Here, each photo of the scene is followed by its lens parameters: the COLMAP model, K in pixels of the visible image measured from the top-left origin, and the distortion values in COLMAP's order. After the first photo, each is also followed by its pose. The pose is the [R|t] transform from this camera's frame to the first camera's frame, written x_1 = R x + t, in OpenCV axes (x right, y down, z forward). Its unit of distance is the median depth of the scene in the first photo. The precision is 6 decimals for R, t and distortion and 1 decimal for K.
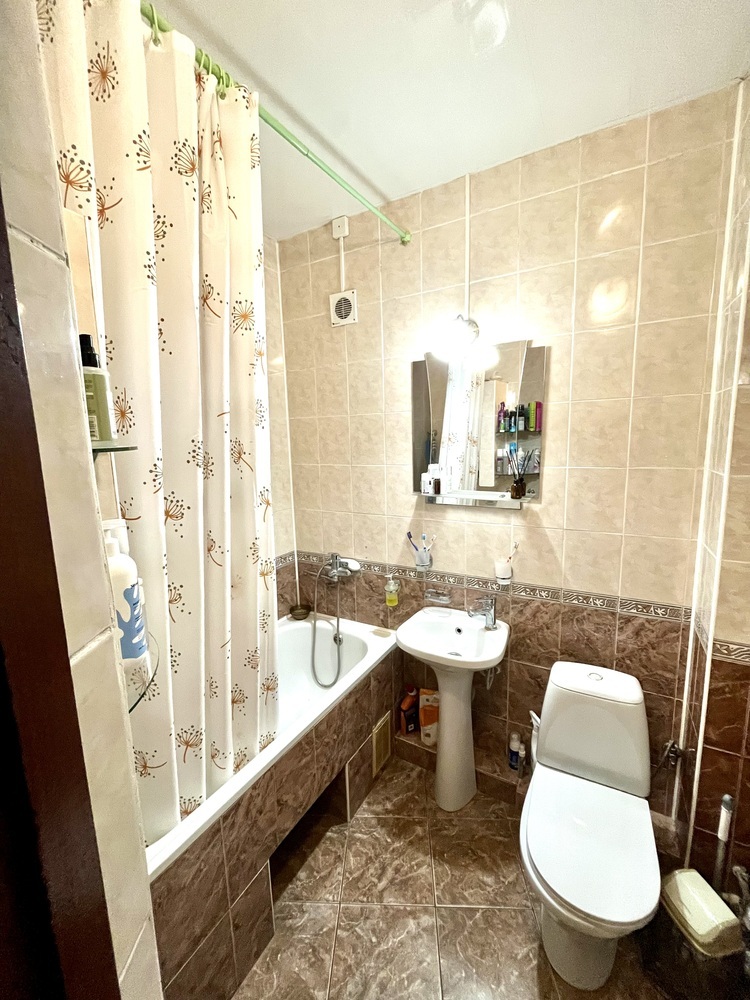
lens RADIAL K [[406.4, 0, 375.6], [0, 406.4, 498.1], [0, 0, 1]] dist [-0.001538, -0.000903]
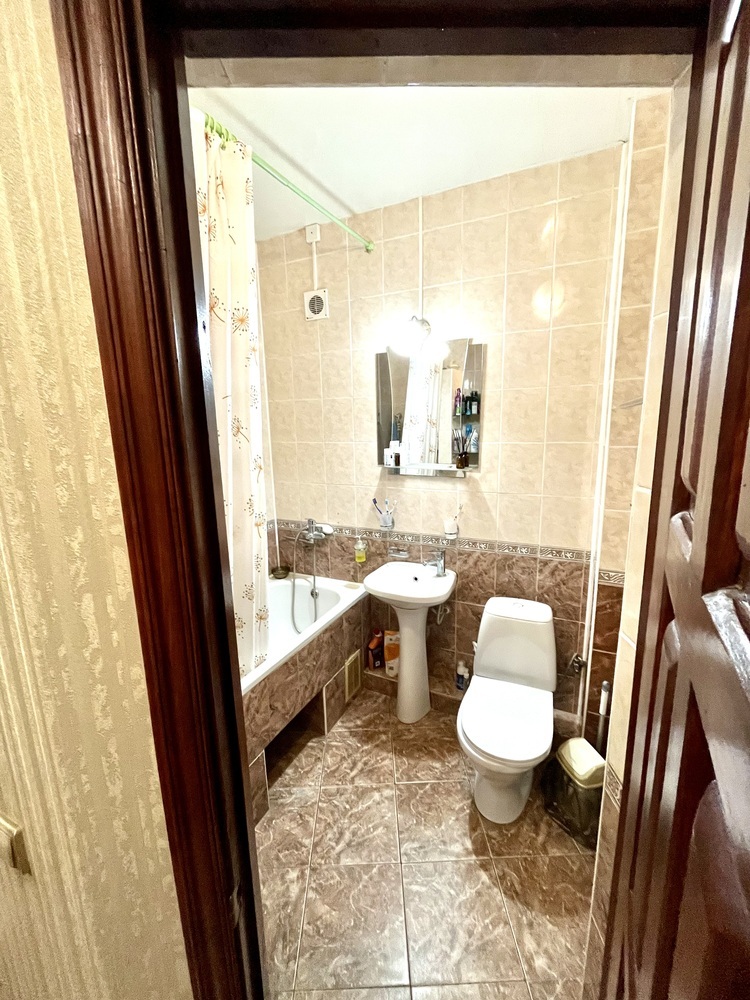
lens RADIAL K [[406.4, 0, 375.6], [0, 406.4, 499.2], [0, 0, 1]] dist [-0.001538, -0.000903]
pose [[0.997470, -0.008826, 0.070545, 0.002318], [0.006050, 0.999203, 0.039468, 0.044595], [-0.070838, -0.038941, 0.996727, -0.213636]]
